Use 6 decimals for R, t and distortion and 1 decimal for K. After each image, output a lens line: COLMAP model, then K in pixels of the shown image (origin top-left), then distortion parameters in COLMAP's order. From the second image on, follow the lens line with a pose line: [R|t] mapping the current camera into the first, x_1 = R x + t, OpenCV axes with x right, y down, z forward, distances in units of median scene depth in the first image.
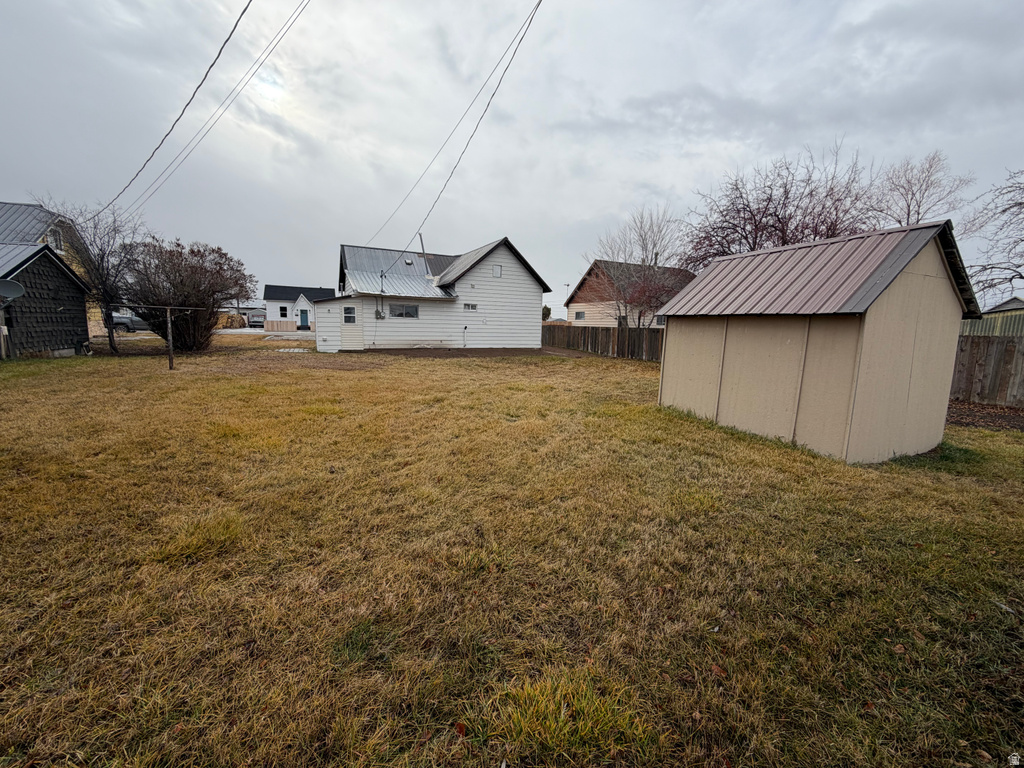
lens RADIAL K [[406.1, 0, 511.3], [0, 406.1, 386.5], [0, 0, 1]] dist [-0.002426, -0.000182]
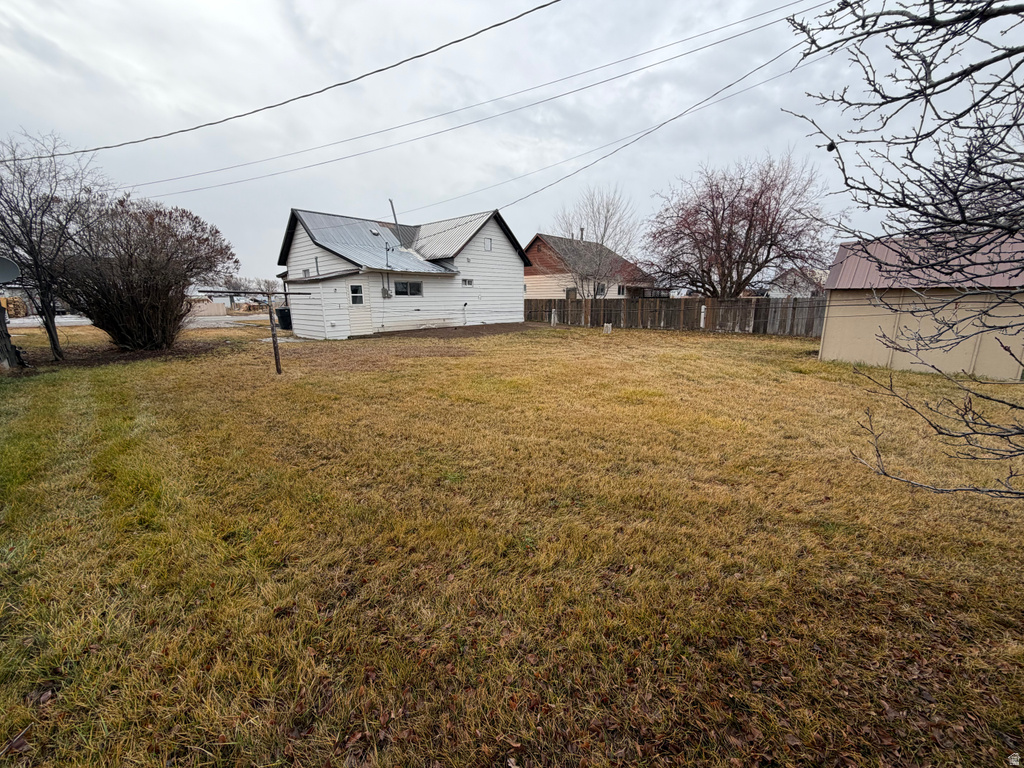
lens RADIAL K [[406.1, 0, 511.9], [0, 406.1, 380.6], [0, 0, 1]] dist [-0.002426, -0.000182]
pose [[0.933633, -0.101361, 0.343591, -0.365276], [0.083730, 0.994313, 0.065809, -0.021097], [-0.348308, -0.032673, 0.936811, 0.063511]]
